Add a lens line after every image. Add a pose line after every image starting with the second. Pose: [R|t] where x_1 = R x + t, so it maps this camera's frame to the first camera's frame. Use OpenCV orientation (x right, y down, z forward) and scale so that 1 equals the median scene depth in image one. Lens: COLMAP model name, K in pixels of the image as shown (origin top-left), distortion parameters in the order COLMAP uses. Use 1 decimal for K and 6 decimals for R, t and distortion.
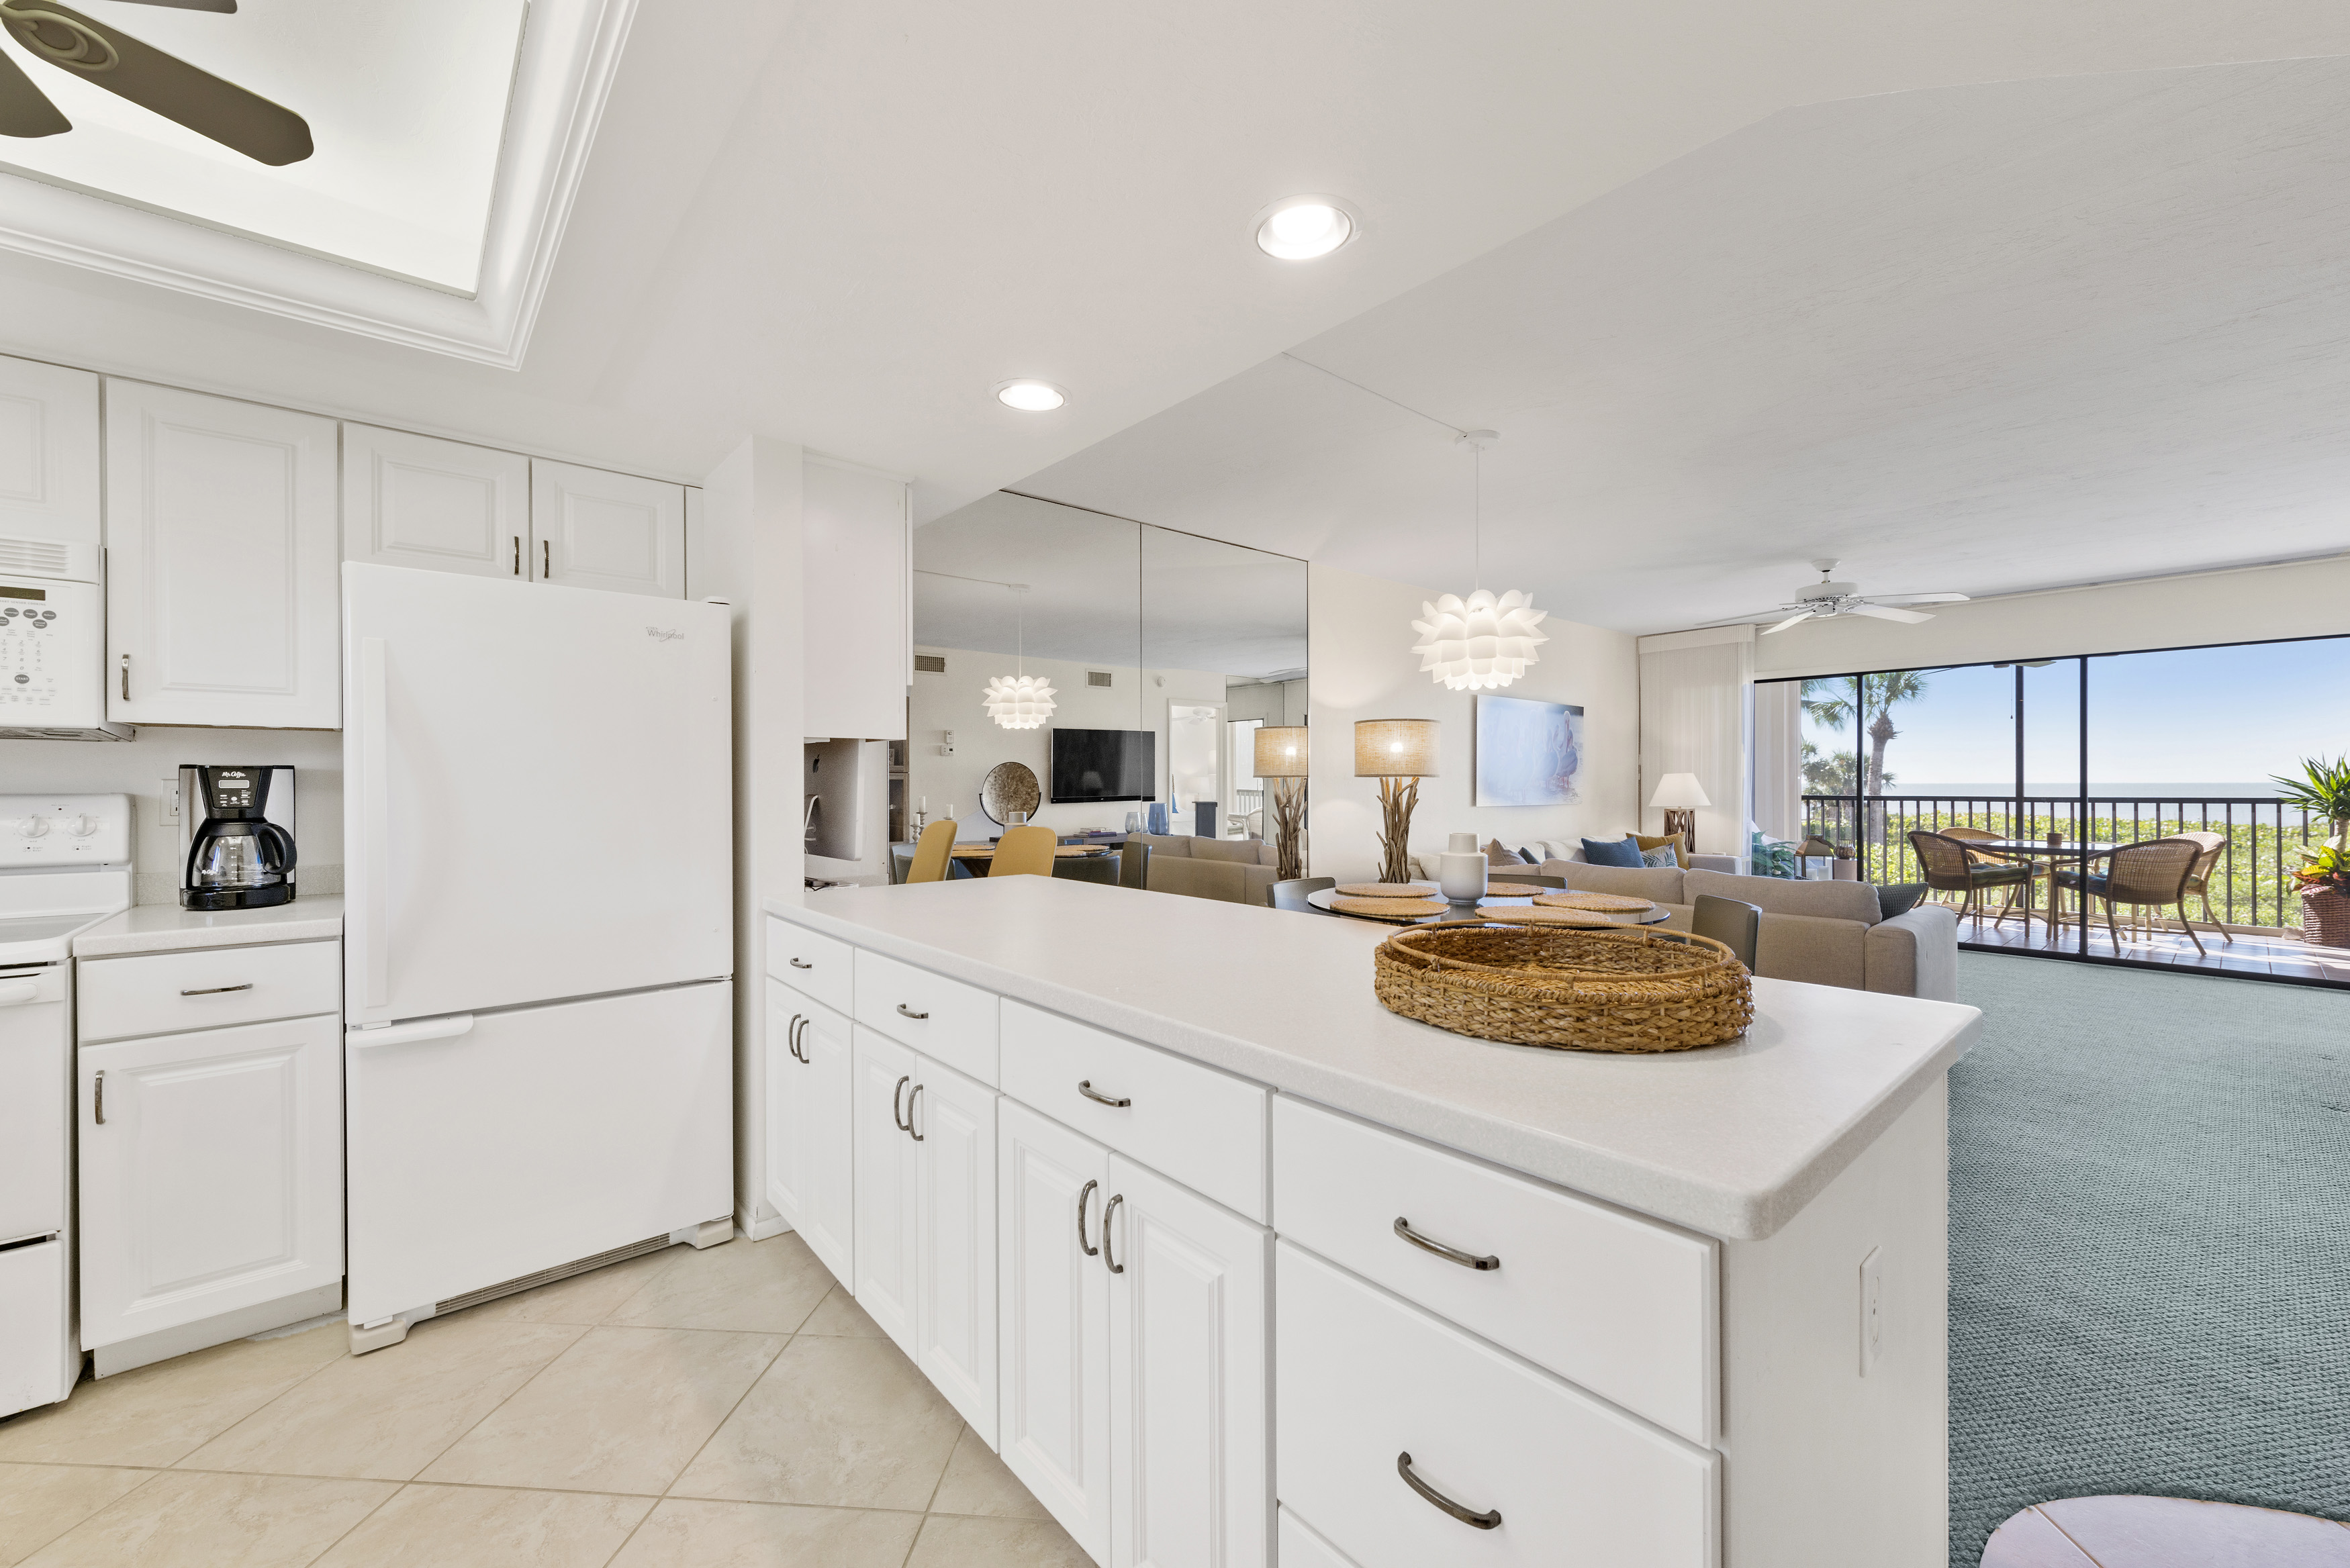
lens RADIAL K [[918.7, 0, 1175.0], [0, 918.7, 784.0], [0, 0, 1]] dist [0.017421, -0.005736]
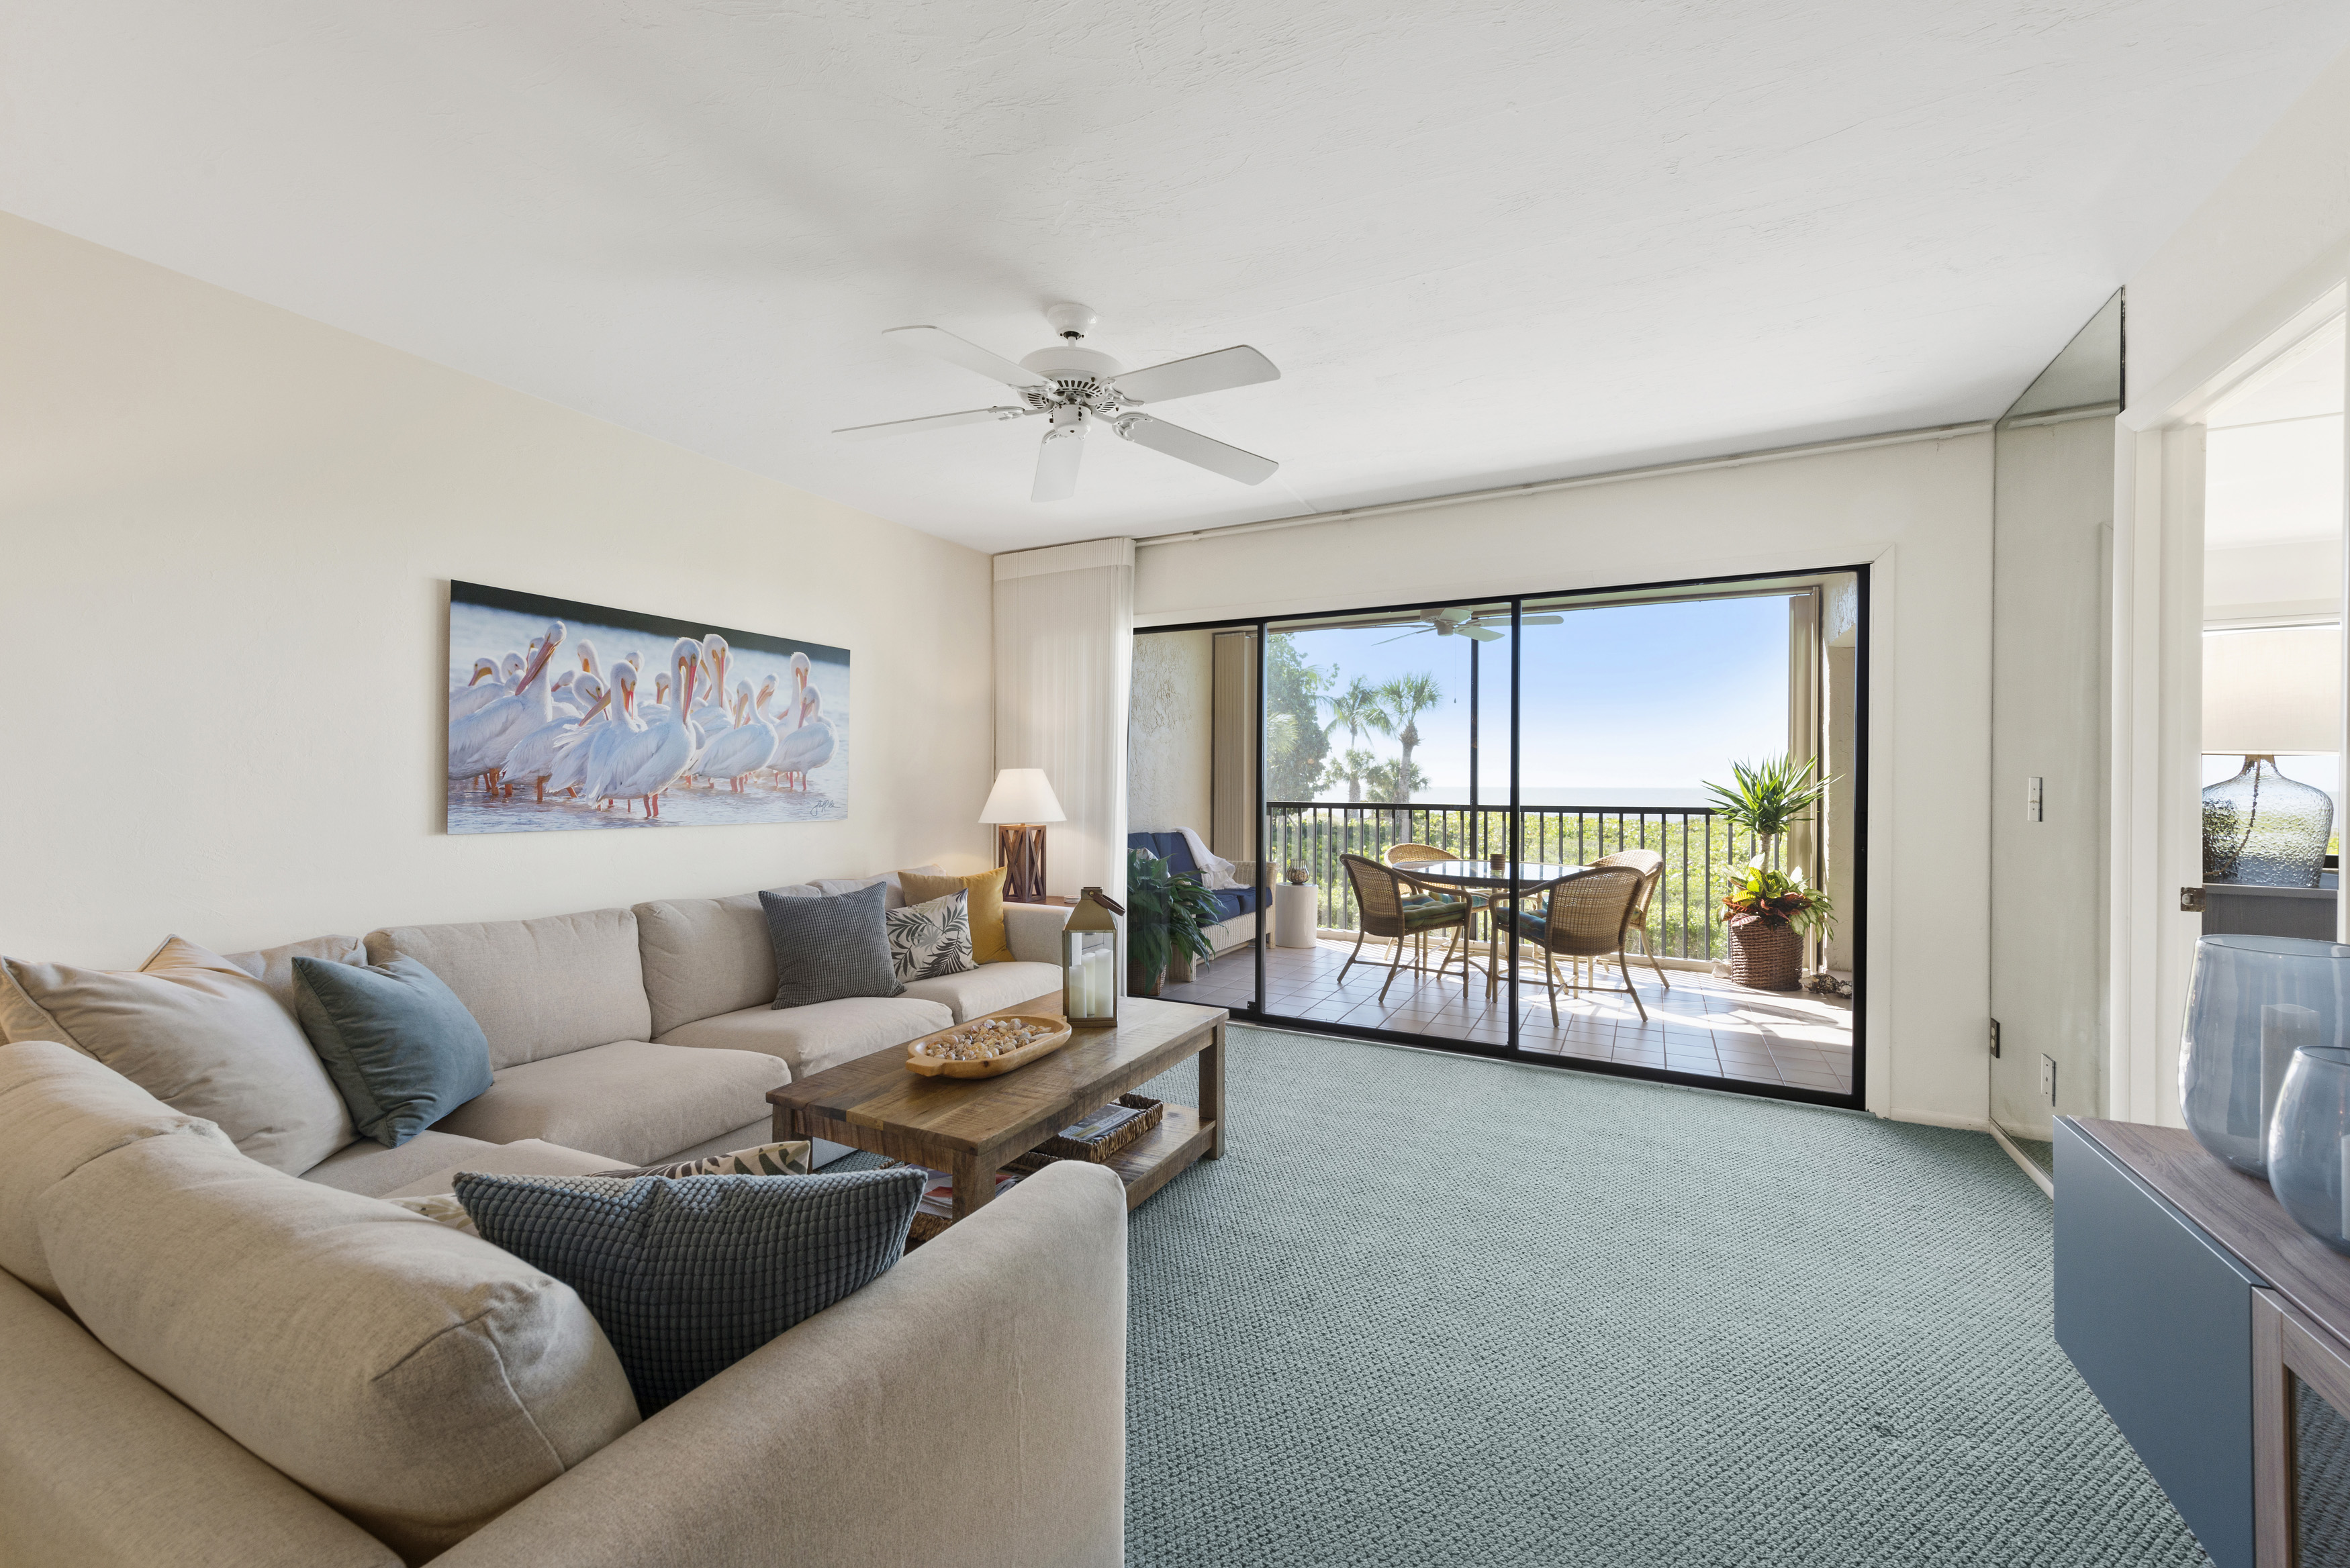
lens RADIAL K [[918.7, 0, 1175.0], [0, 918.7, 784.0], [0, 0, 1]] dist [0.017421, -0.005736]
pose [[0.929044, 0.009173, 0.369856, 0.443716], [-0.009584, 0.999954, -0.000726, -0.001405], [-0.369846, -0.002871, 0.929089, 0.417060]]
